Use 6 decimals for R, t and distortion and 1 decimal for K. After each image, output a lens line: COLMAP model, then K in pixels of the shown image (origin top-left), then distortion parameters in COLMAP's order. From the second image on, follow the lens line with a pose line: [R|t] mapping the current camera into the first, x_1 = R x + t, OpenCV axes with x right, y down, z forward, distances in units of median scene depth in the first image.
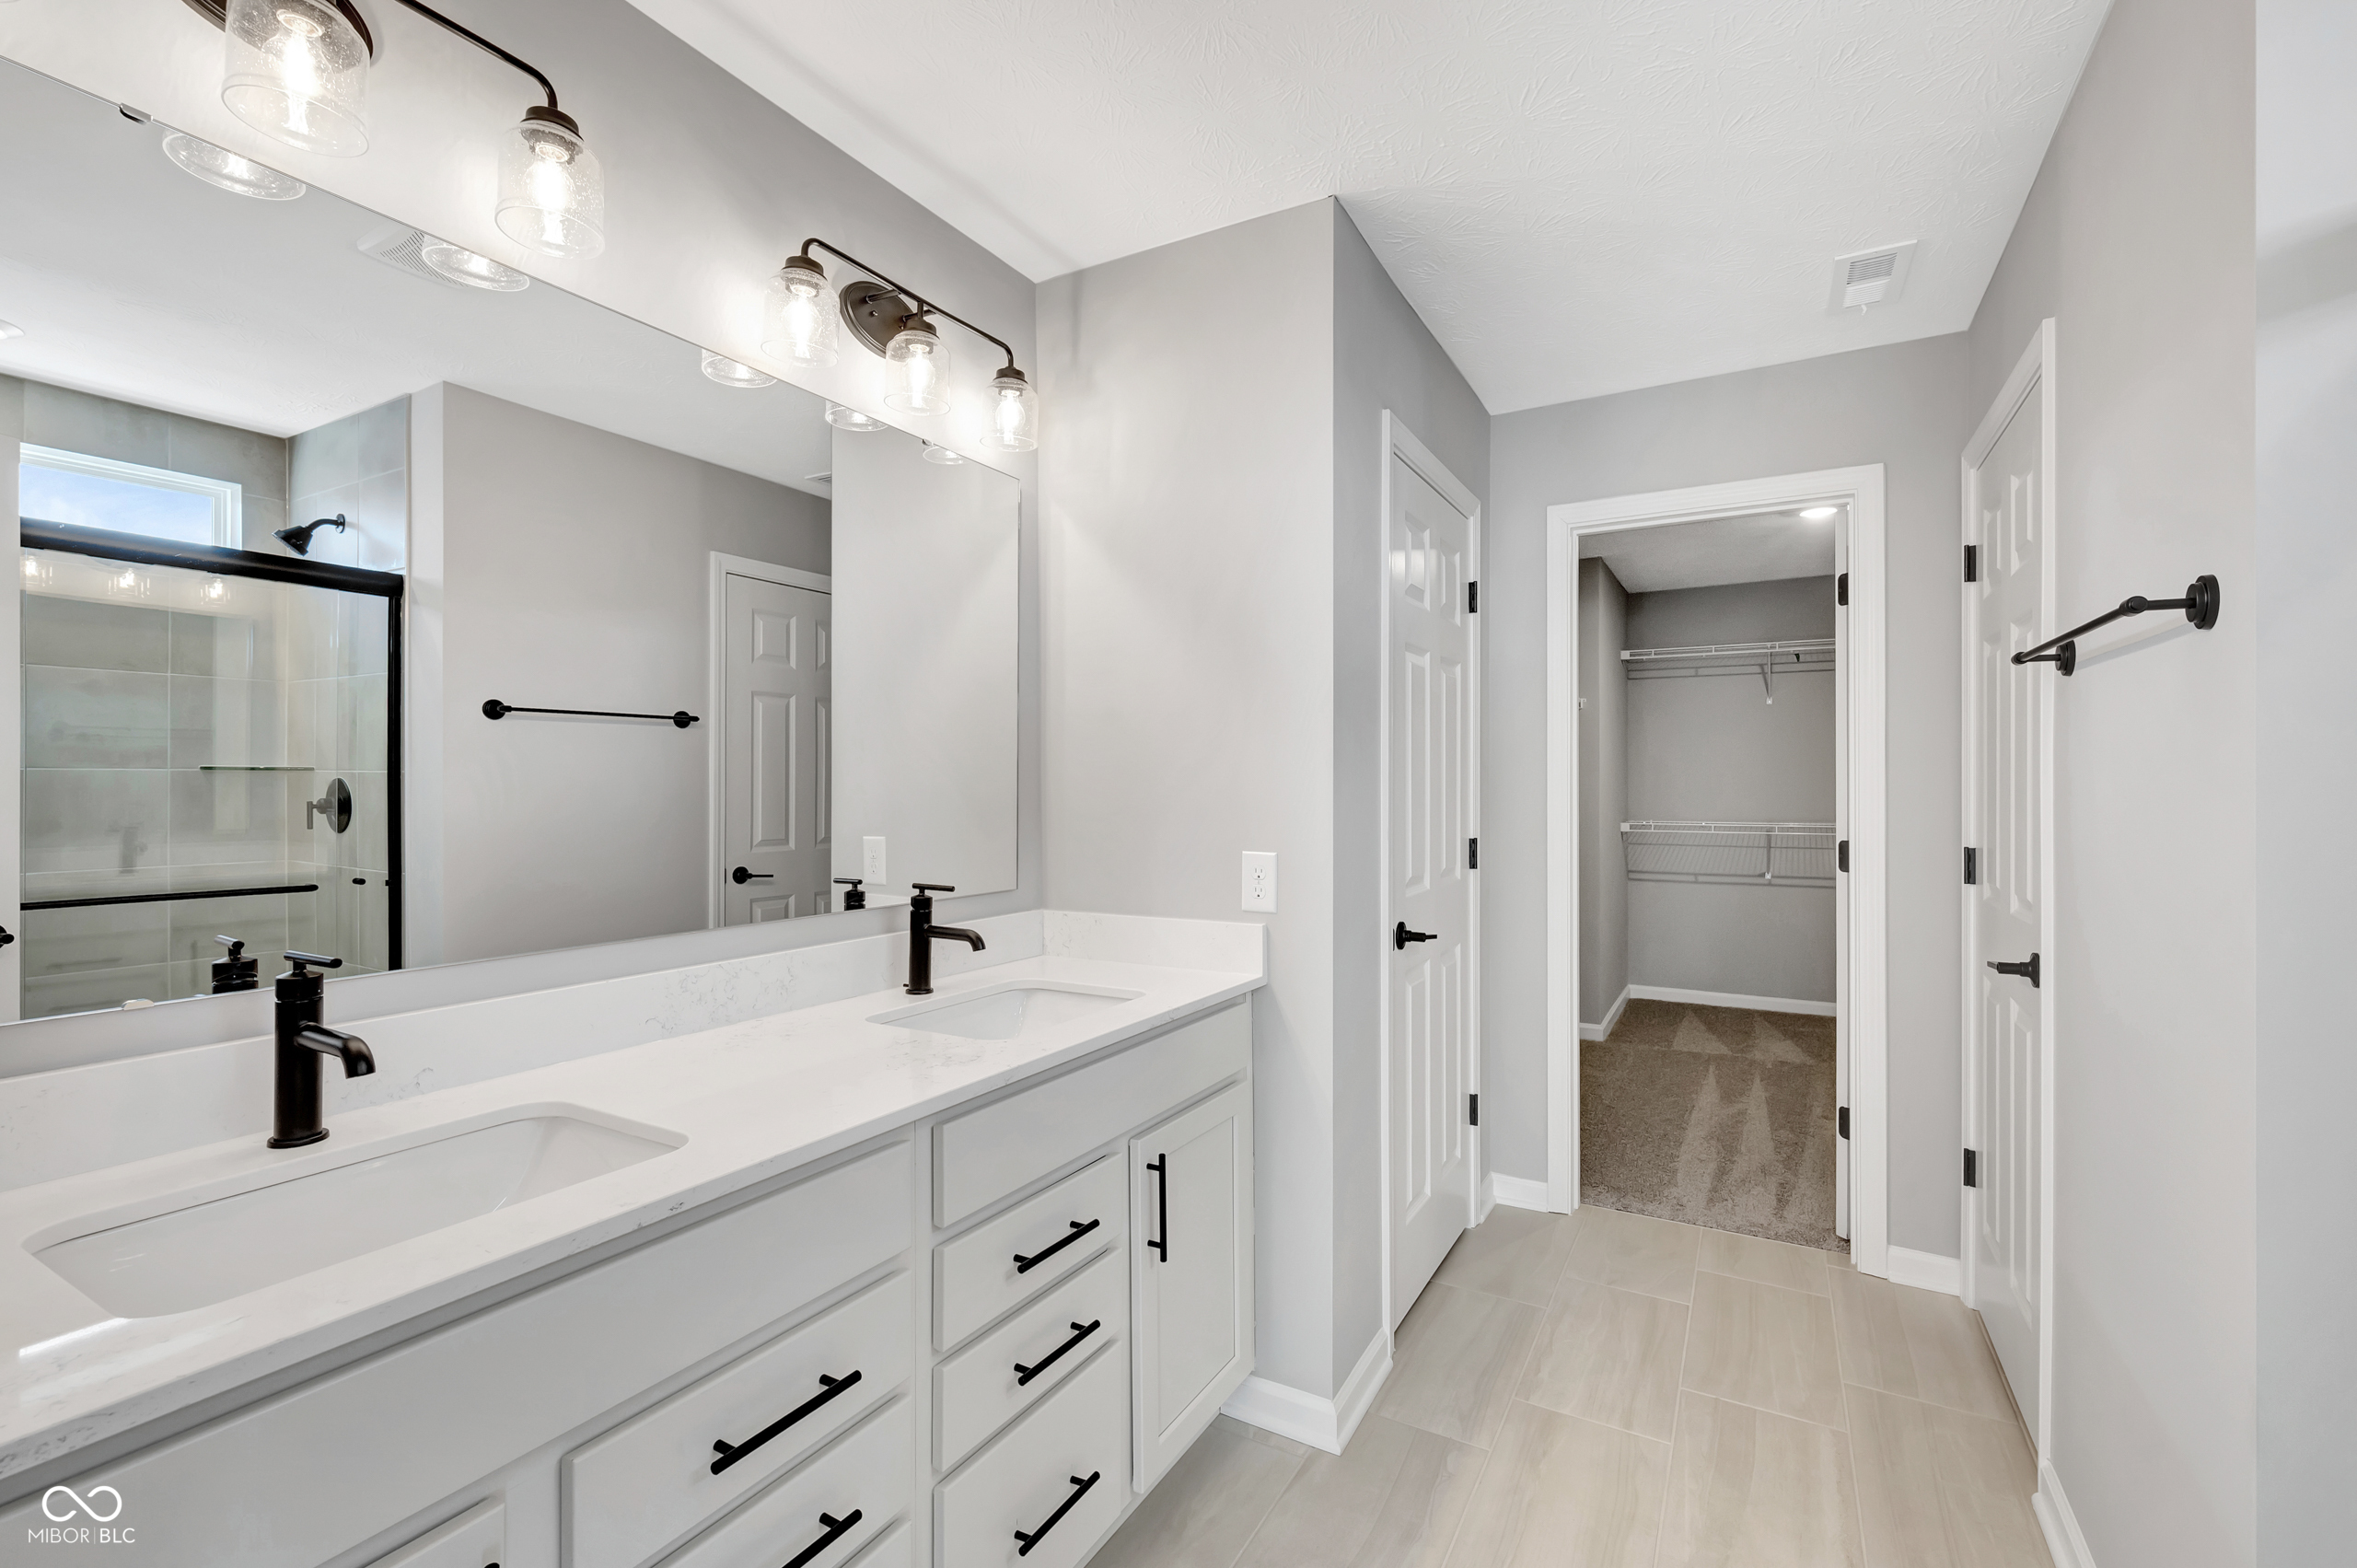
lens RADIAL K [[999.8, 0, 1178.4], [0, 999.8, 780.4], [0, 0, 1]] dist [-0.001789, 0.000706]
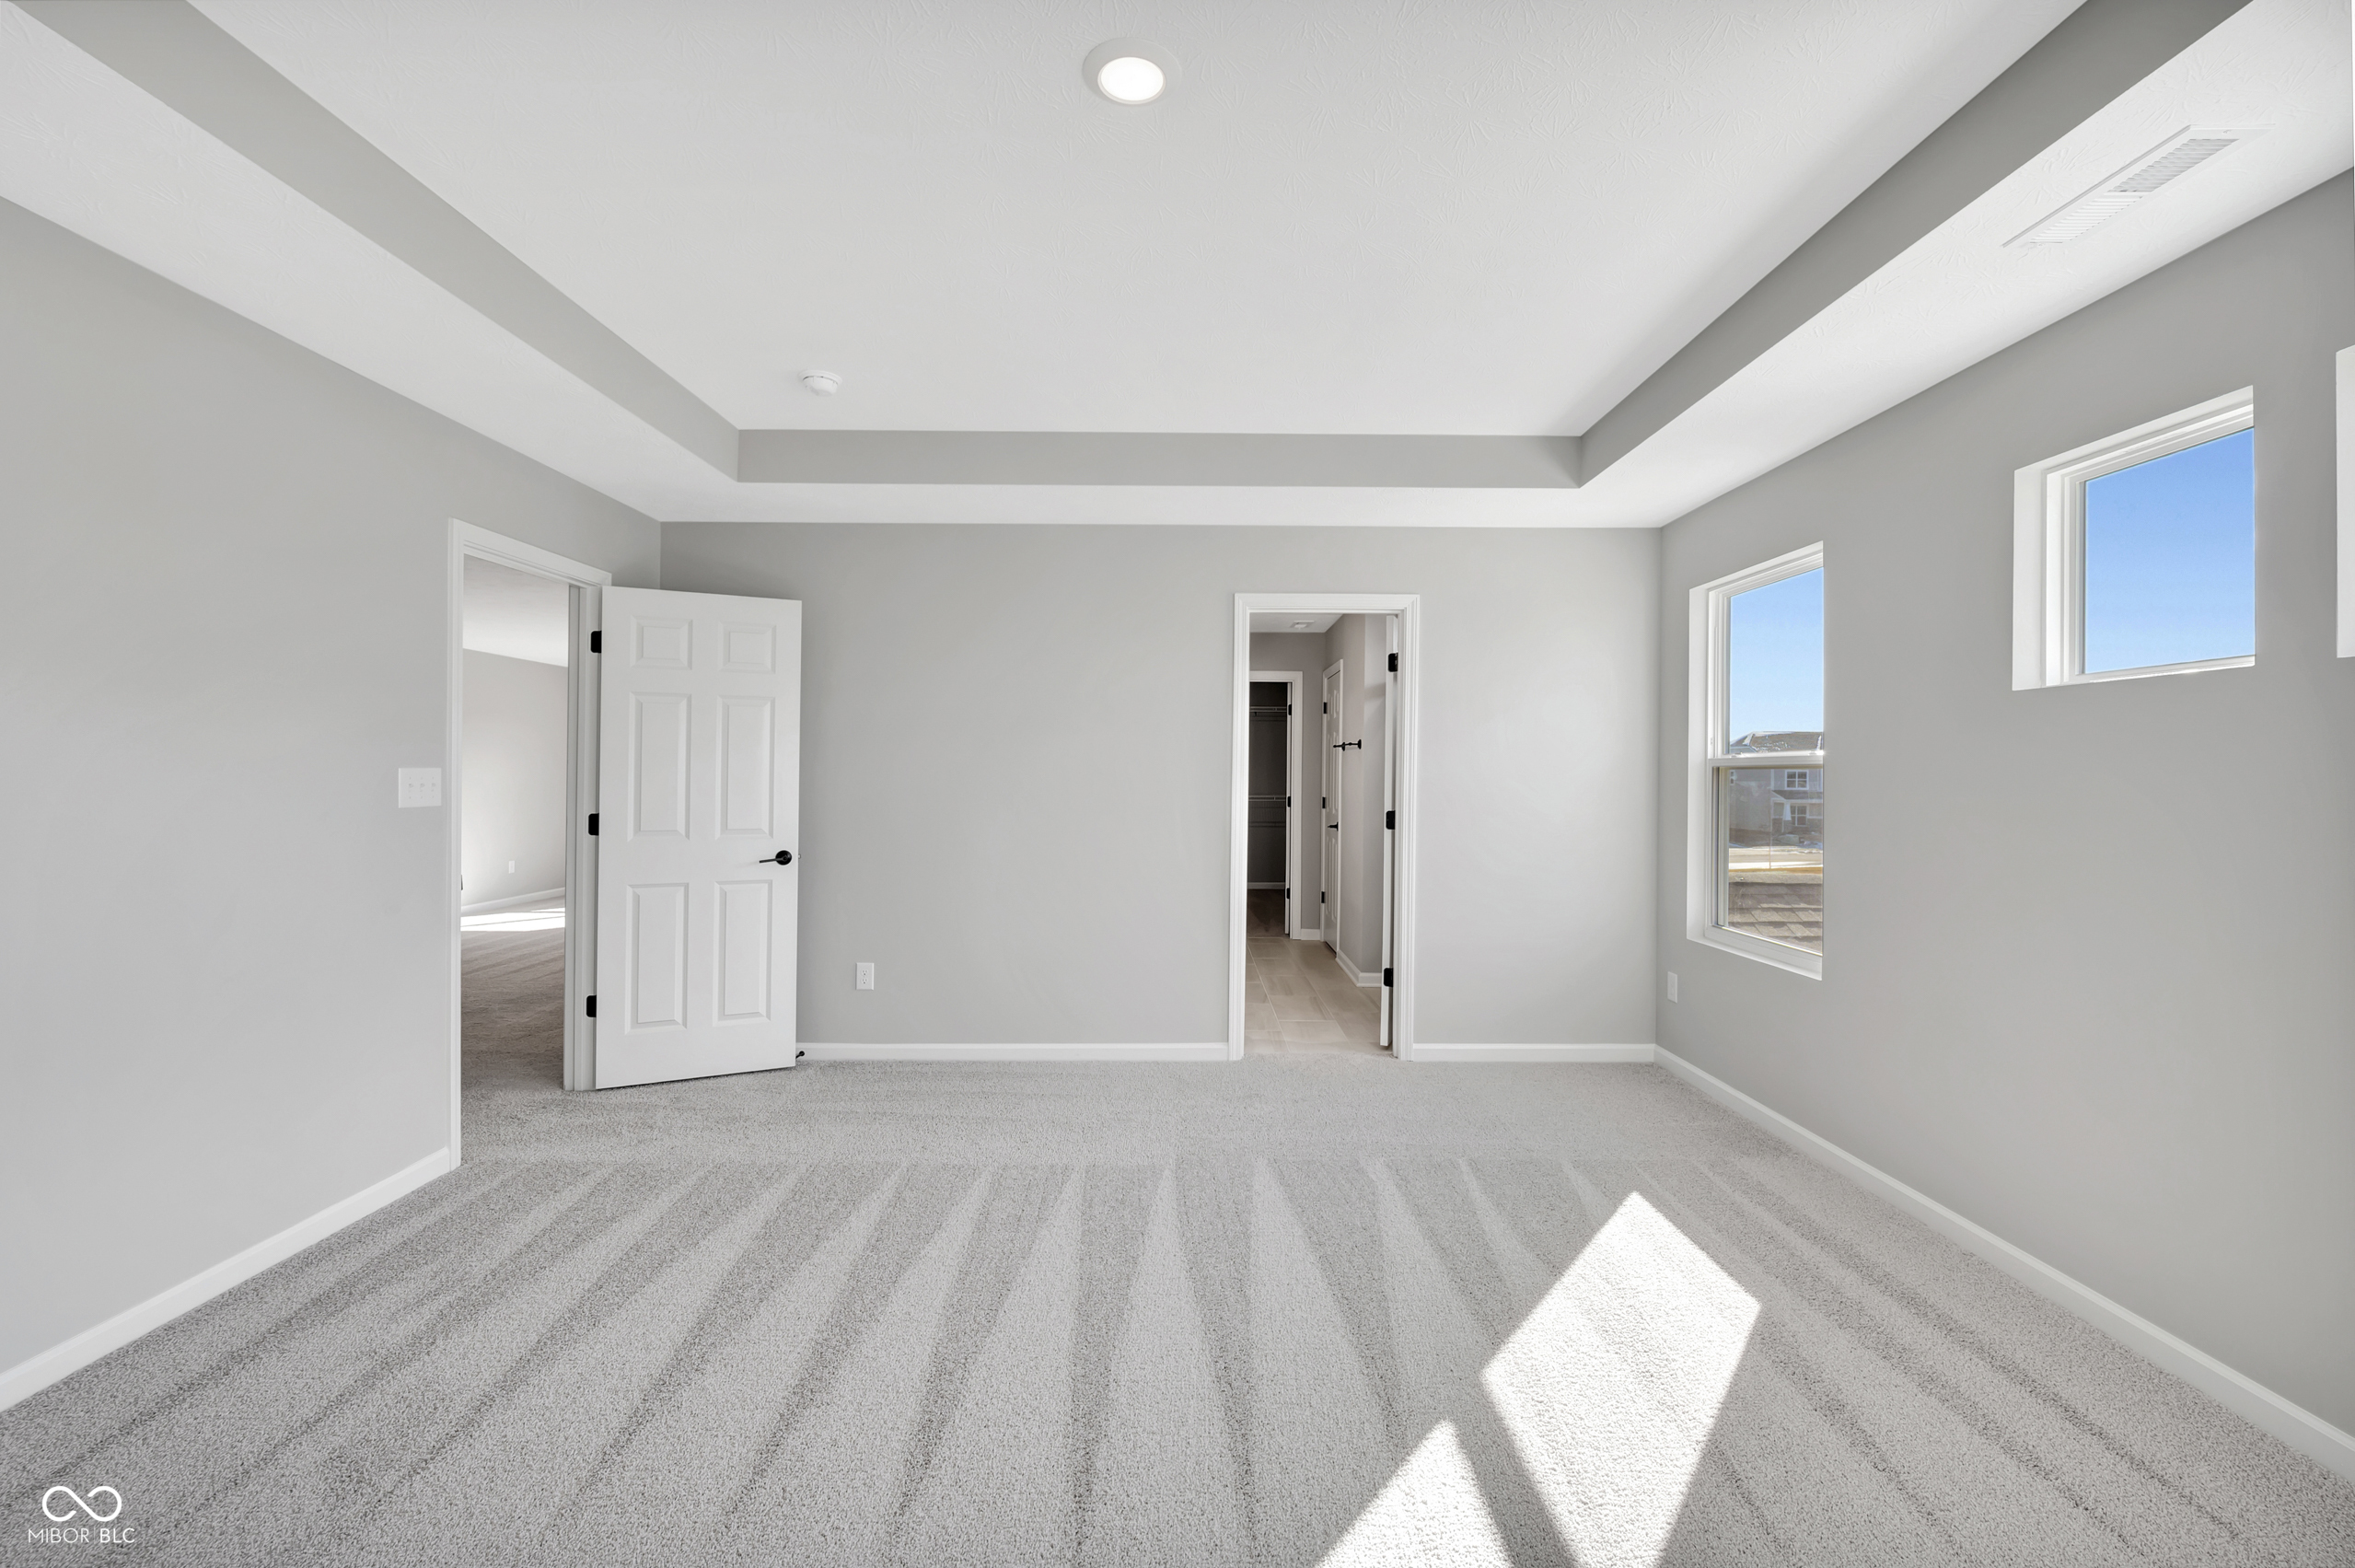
lens RADIAL K [[999.0, 0, 1190.4], [0, 999.0, 773.7], [0, 0, 1]] dist [-0.001789, 0.000706]
pose [[0.858031, 0.006018, 0.513563, -1.052218], [-0.007904, 0.999968, 0.001488, -0.010628], [-0.513538, -0.005336, 0.858051, -1.319050]]
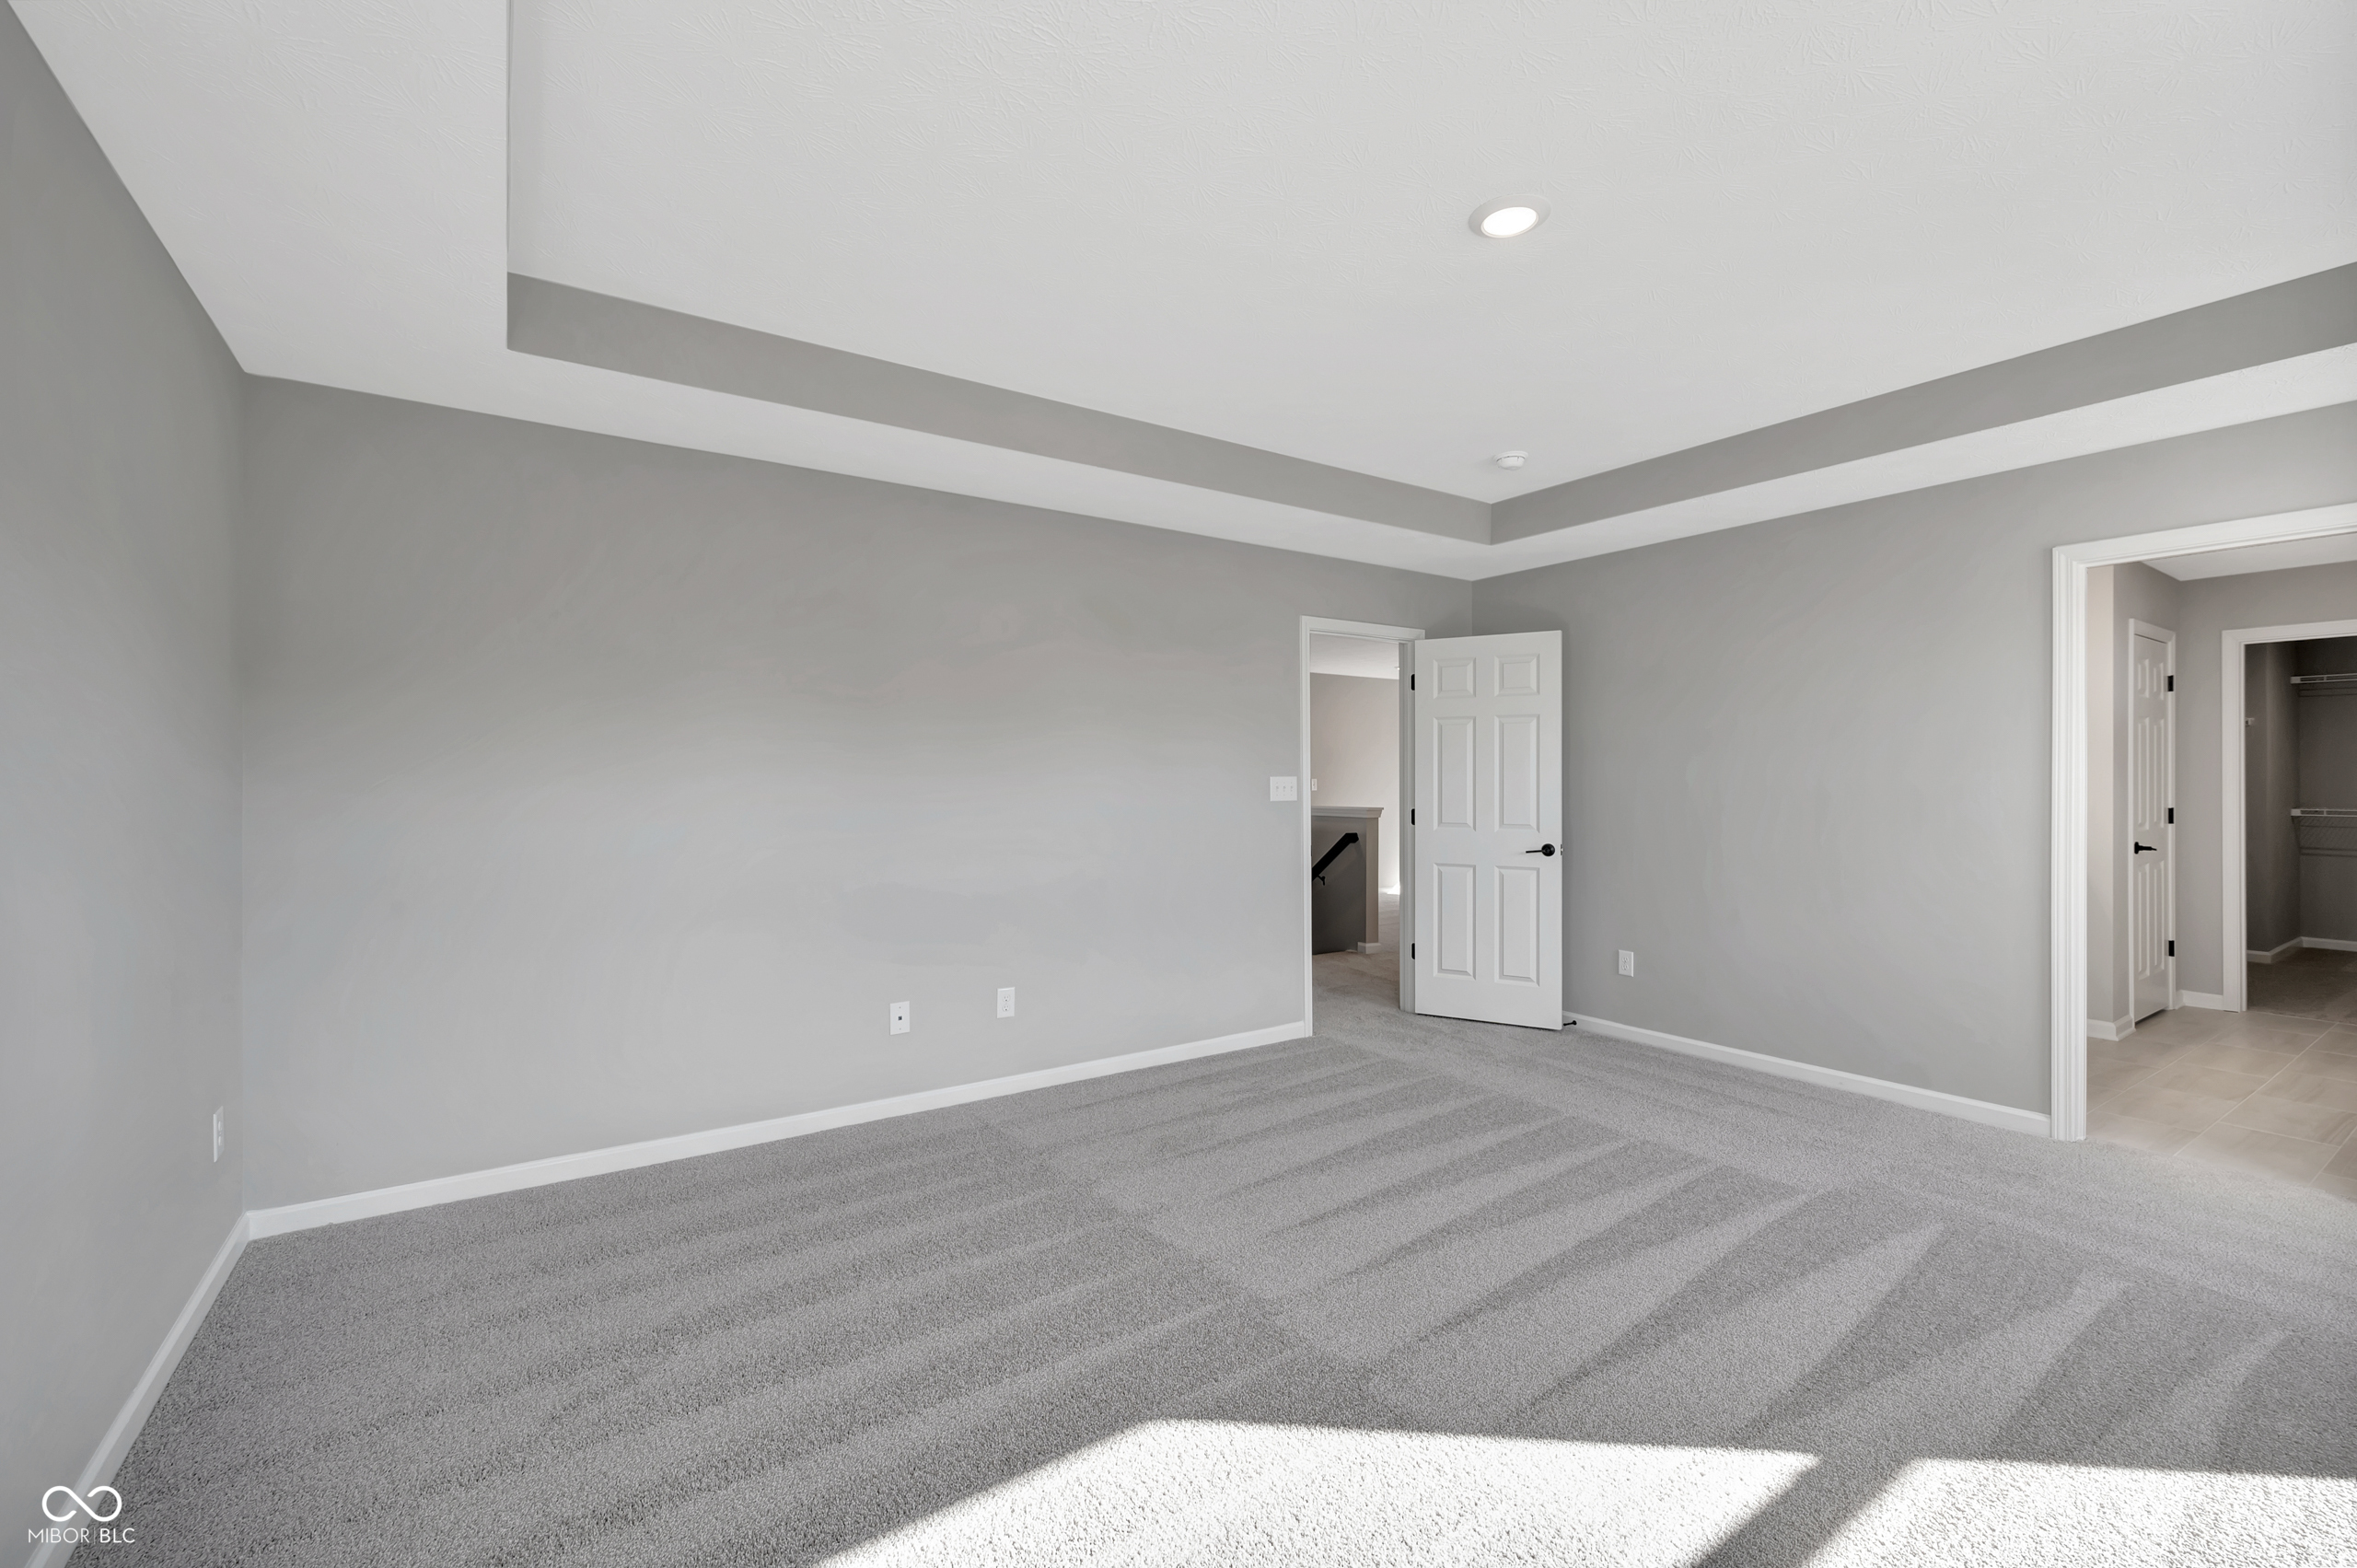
lens RADIAL K [[999.8, 0, 1182.4], [0, 999.8, 772.1], [0, 0, 1]] dist [-0.001789, 0.000706]
pose [[0.905845, -0.001939, -0.423604, -0.634841], [0.002408, 0.999997, 0.000571, -0.017780], [0.423602, -0.001537, 0.905847, -1.599093]]
